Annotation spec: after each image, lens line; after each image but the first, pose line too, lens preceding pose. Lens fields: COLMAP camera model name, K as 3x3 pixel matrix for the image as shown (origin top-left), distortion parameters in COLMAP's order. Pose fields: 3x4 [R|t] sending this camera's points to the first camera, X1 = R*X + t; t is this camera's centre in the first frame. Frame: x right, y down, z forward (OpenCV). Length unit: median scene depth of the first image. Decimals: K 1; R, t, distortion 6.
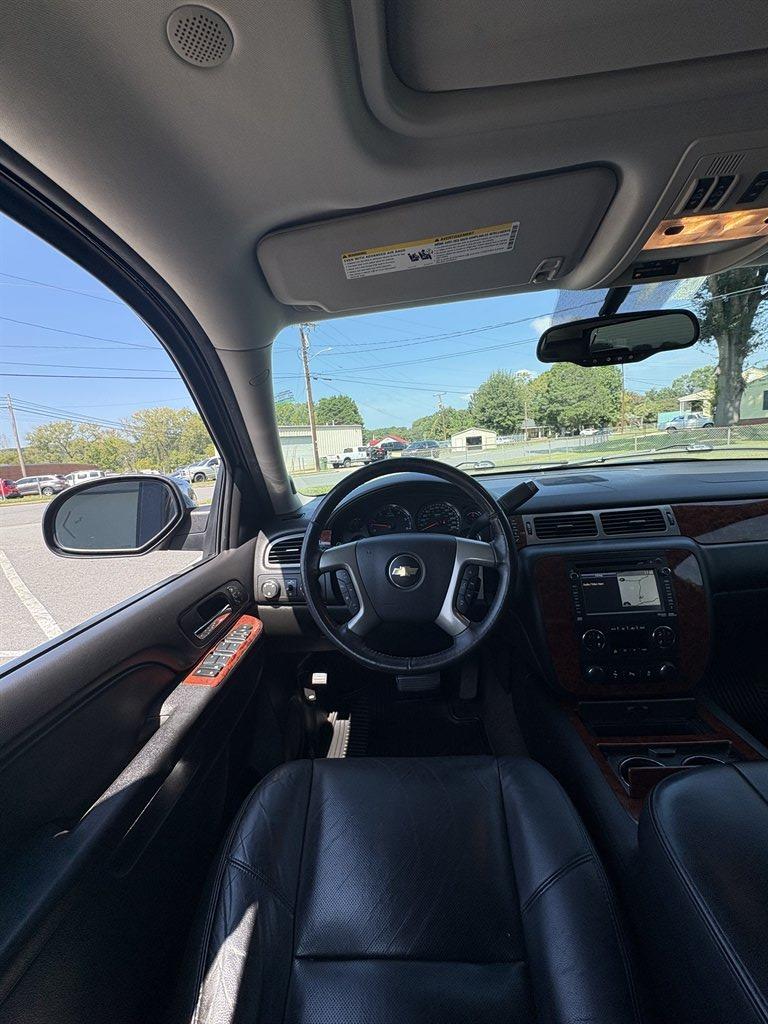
lens RADIAL K [[408.9, 0, 390.9], [0, 408.9, 515.0], [0, 0, 1]] dist [0.003030, -0.000245]
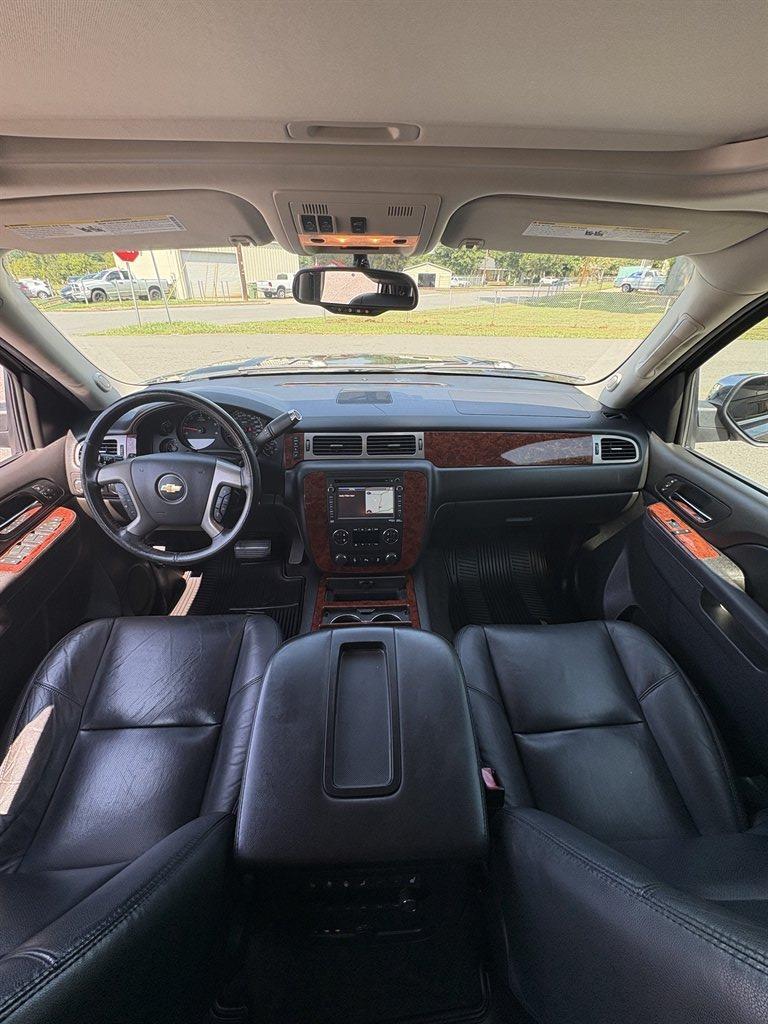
lens RADIAL K [[407.3, 0, 393.0], [0, 407.3, 508.6], [0, 0, 1]] dist [0.000548, 0.000128]
pose [[0.988893, 0.023676, 0.146733, 0.404519], [-0.072815, 0.937818, 0.339405, -0.211685], [-0.129573, -0.346319, 0.929125, -0.195367]]
